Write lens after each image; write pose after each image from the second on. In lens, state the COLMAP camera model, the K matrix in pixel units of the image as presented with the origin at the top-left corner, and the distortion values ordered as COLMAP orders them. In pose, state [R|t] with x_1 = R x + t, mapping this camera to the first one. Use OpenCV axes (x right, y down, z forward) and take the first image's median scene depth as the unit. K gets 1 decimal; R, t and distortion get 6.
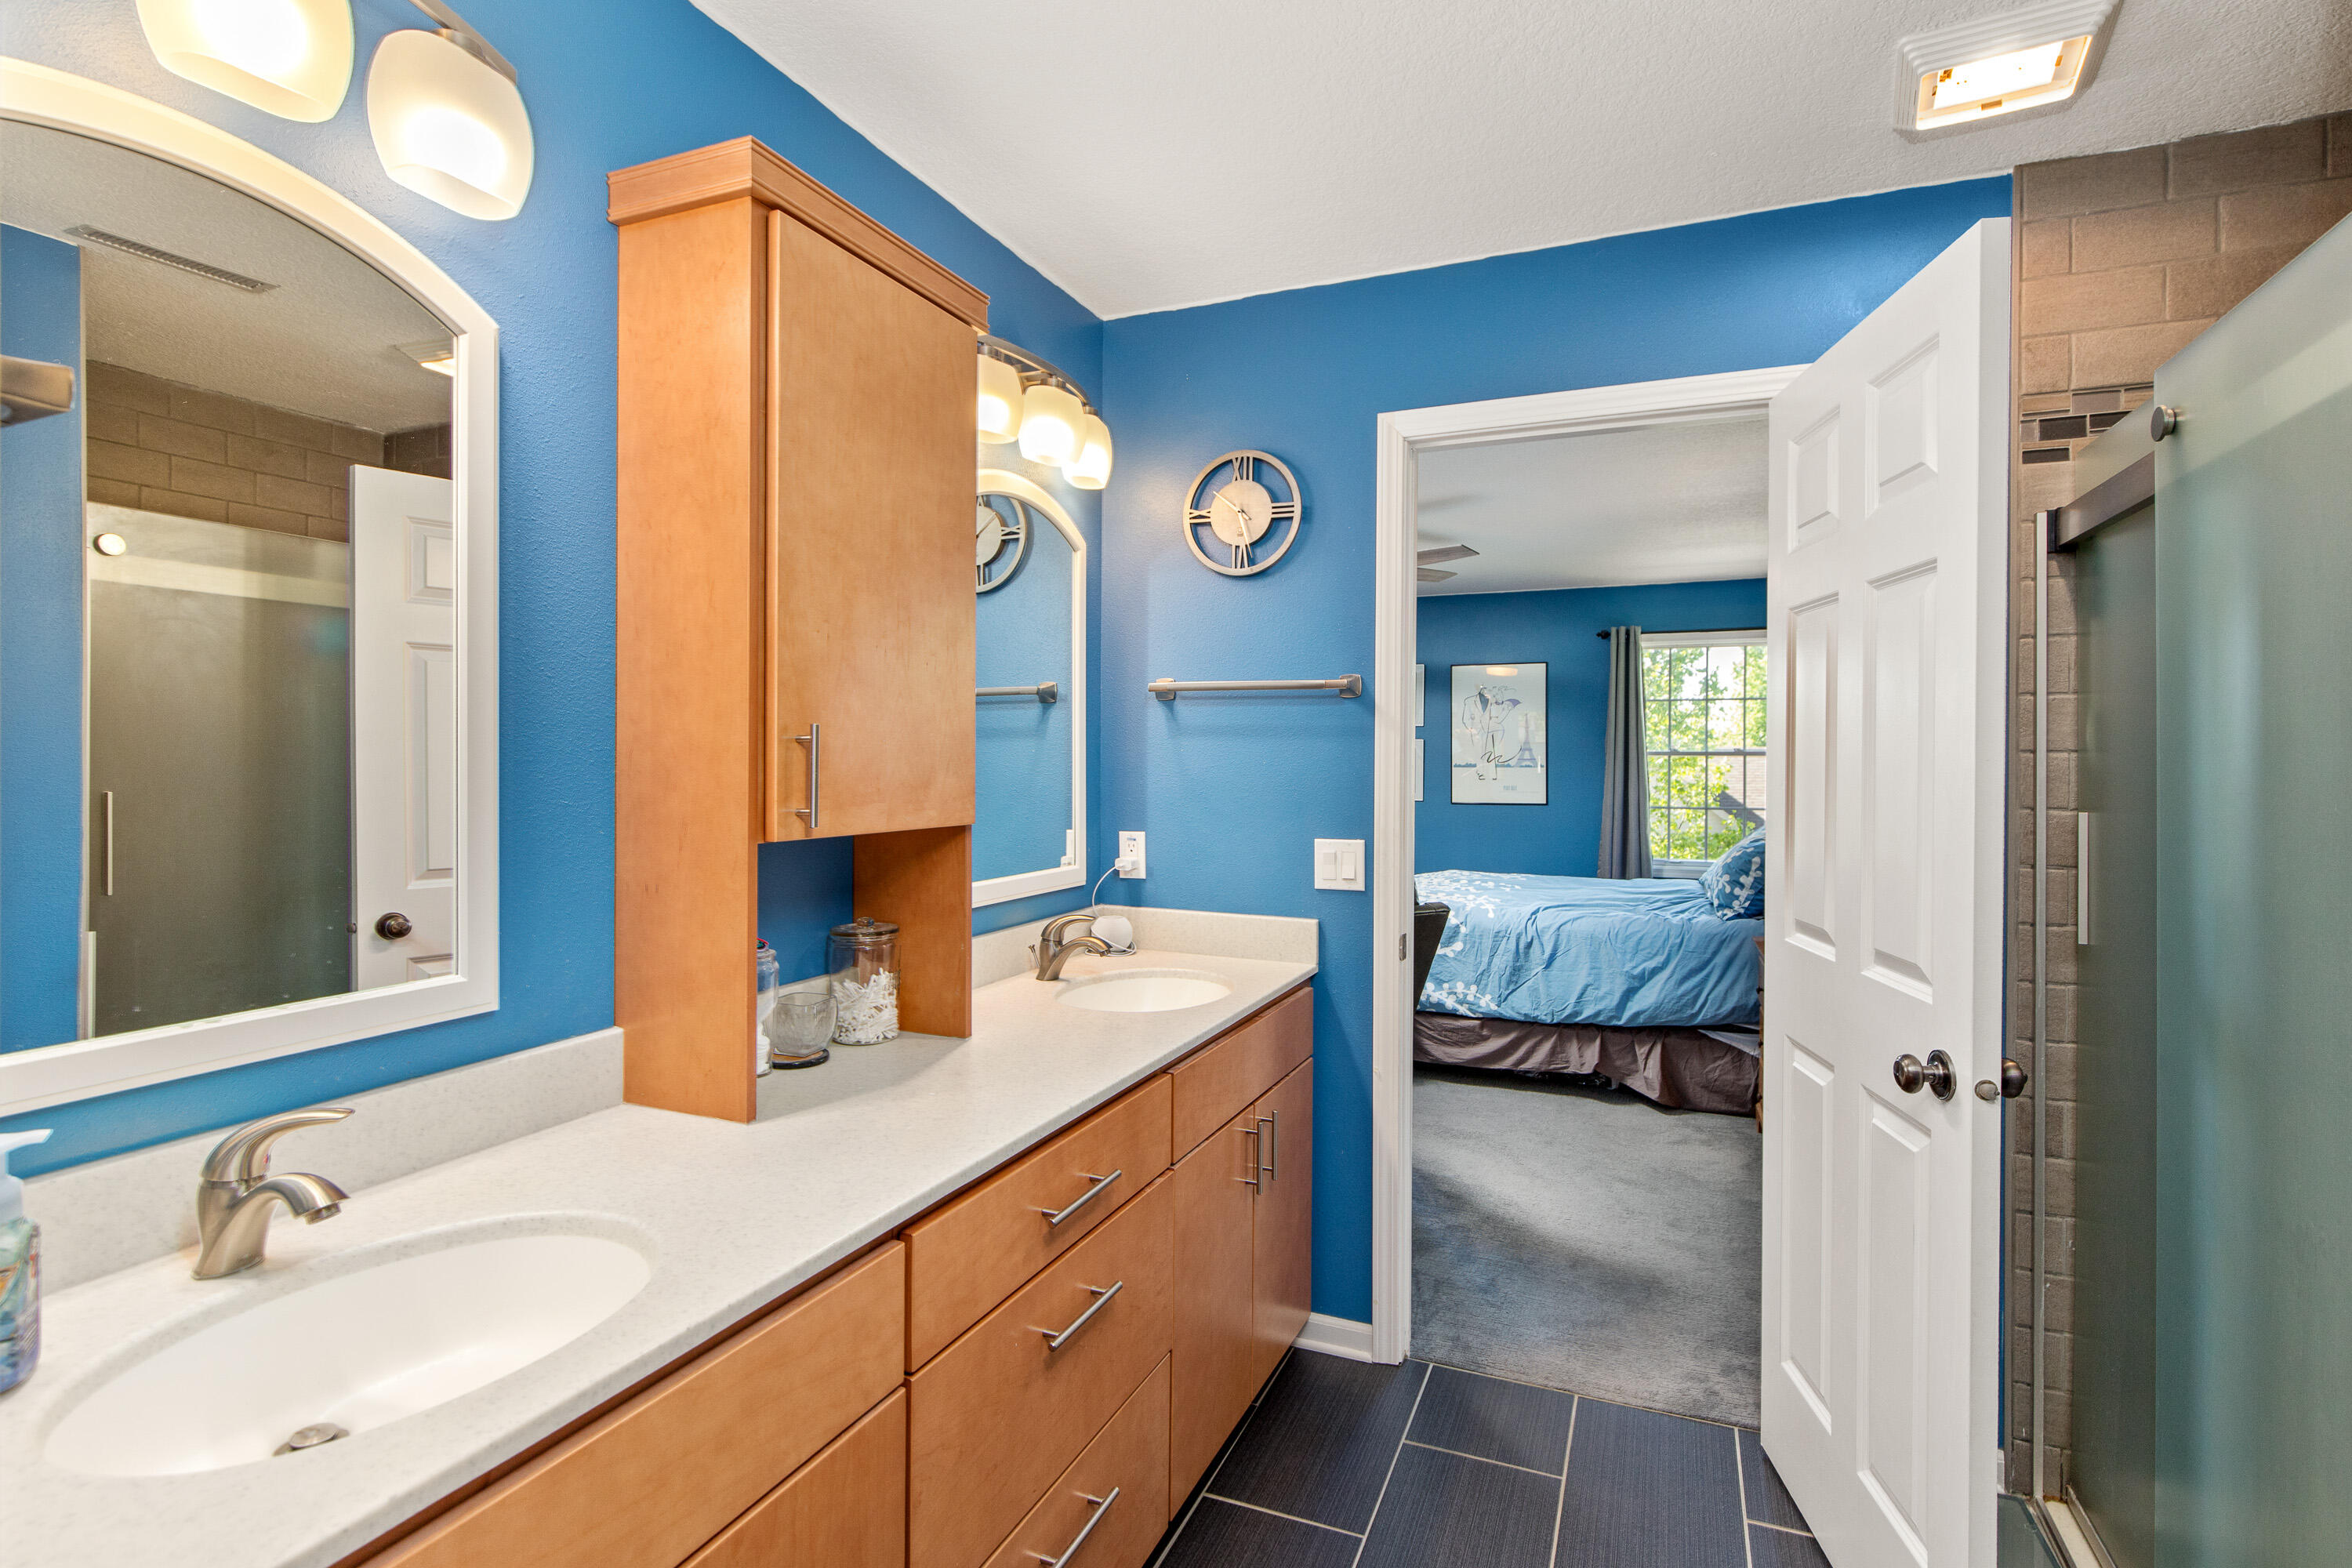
lens RADIAL K [[1124.4, 0, 1176.0], [0, 1124.4, 748.5], [0, 0, 1]] dist [0.000460, -0.000101]
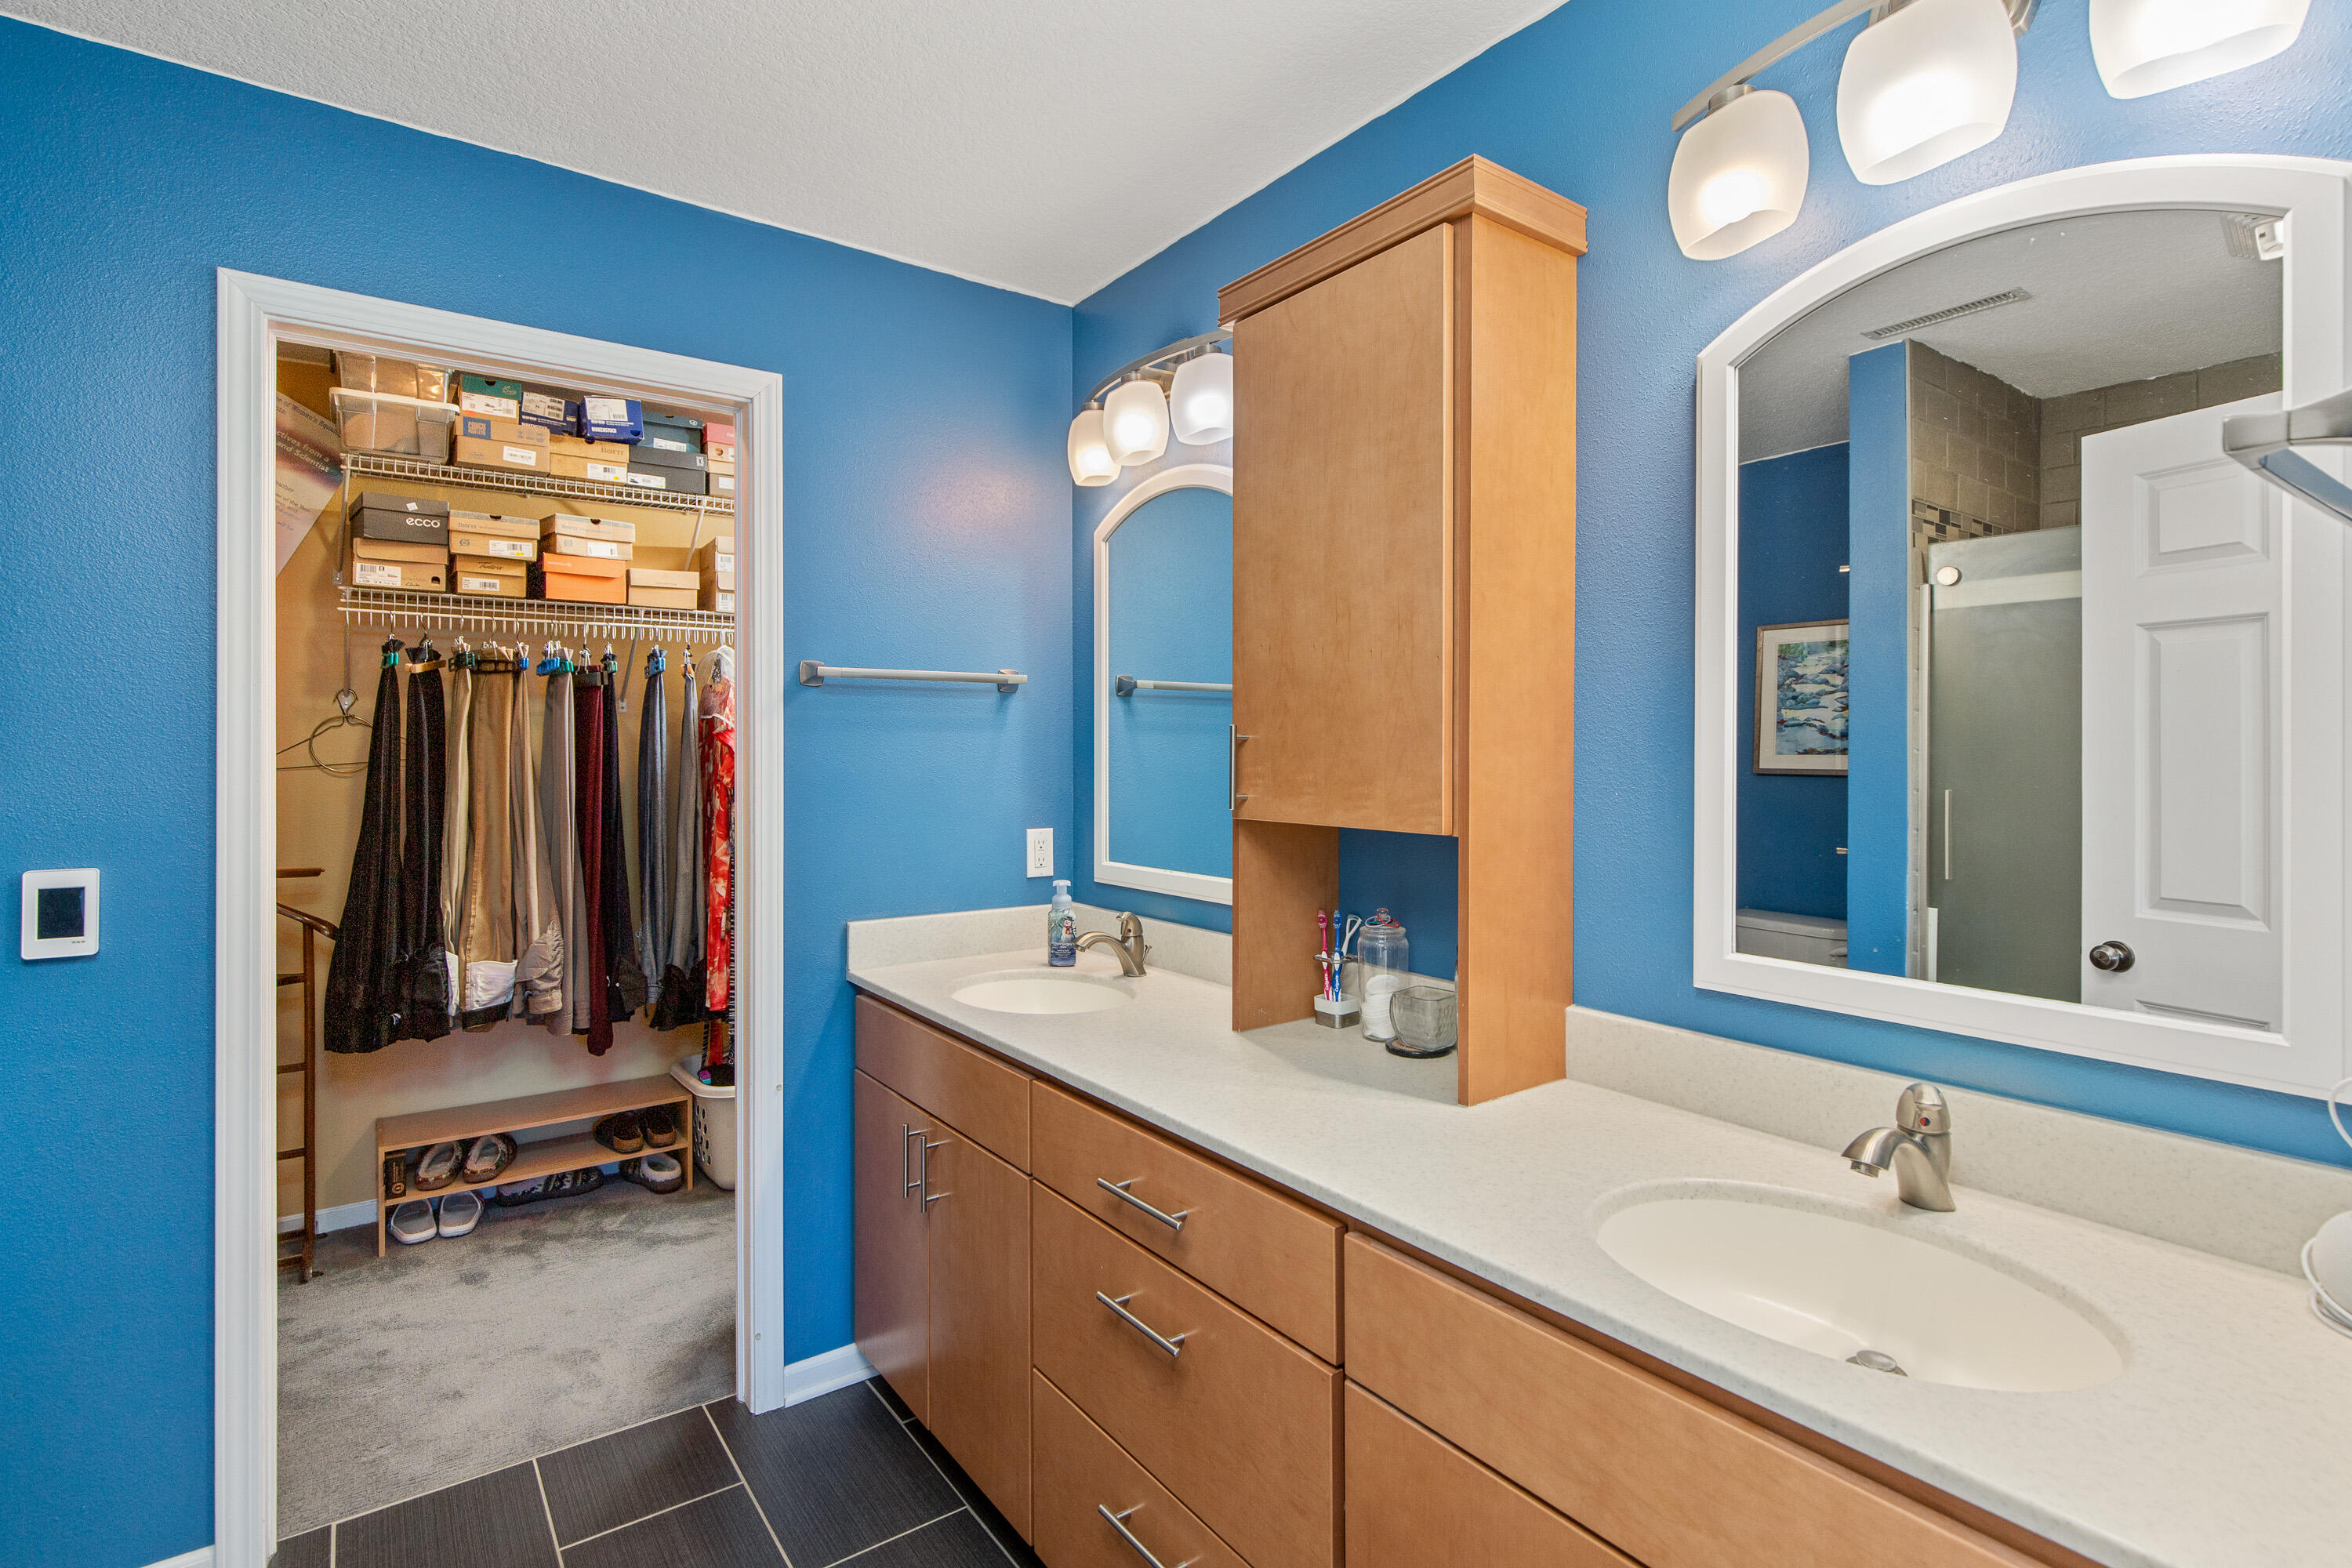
lens RADIAL K [[1124.4, 0, 1176.0], [0, 1124.4, 748.5], [0, 0, 1]] dist [0.000460, -0.000101]
pose [[-0.506036, -0.006043, -0.862491, 0.464210], [0.004063, 0.999948, -0.009389, 0.004627], [0.862503, -0.008256, -0.505985, 0.902351]]
